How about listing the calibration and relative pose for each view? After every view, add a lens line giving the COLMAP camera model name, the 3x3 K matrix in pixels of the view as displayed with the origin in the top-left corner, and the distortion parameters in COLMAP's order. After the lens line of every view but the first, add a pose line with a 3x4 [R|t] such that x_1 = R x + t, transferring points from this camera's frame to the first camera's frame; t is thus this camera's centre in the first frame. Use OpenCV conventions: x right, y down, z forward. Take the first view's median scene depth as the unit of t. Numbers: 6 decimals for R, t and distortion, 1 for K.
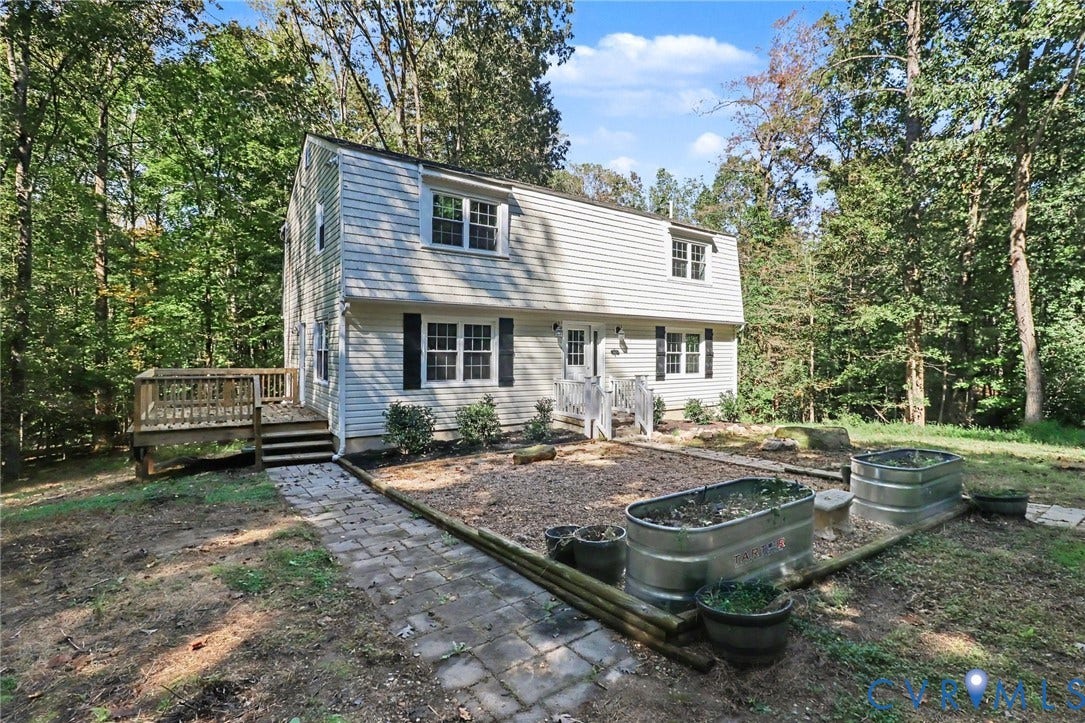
lens RADIAL K [[514.1, 0, 545.1], [0, 514.1, 345.1], [0, 0, 1]] dist [0.000971, 0.000371]
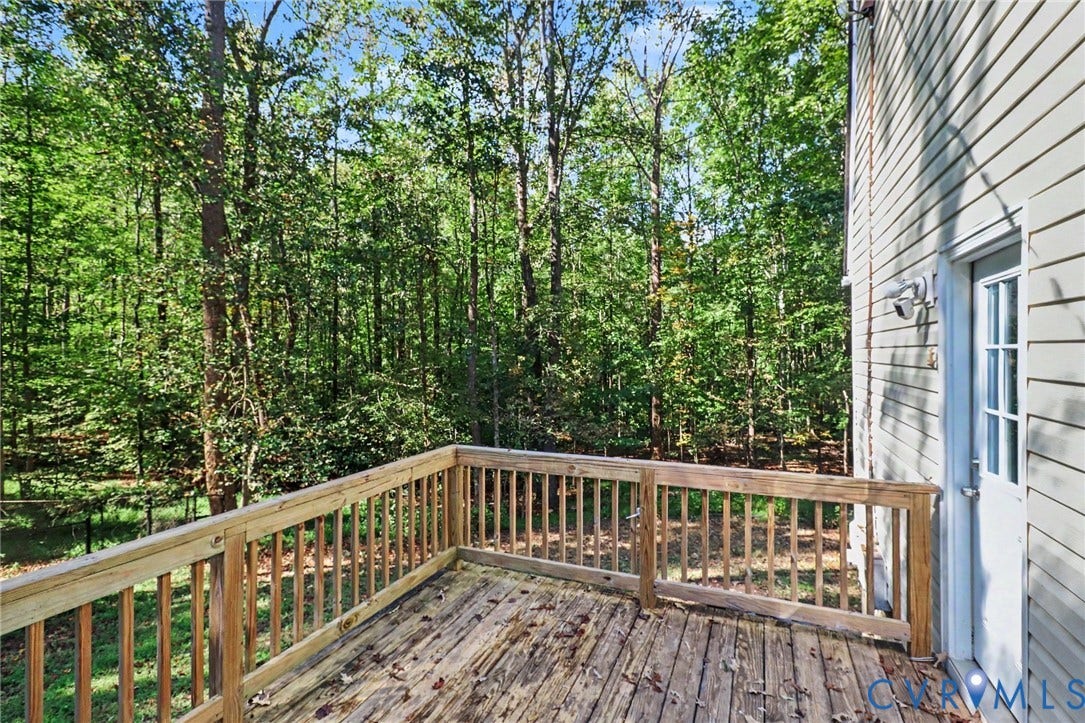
lens RADIAL K [[514.1, 0, 545.1], [0, 514.1, 345.1], [0, 0, 1]] dist [0.000971, 0.000371]
pose [[0.529296, -0.019187, -0.848220, -0.306082], [0.005585, 0.999801, -0.019131, -0.004656], [0.848419, 0.005388, 0.529298, 0.606587]]
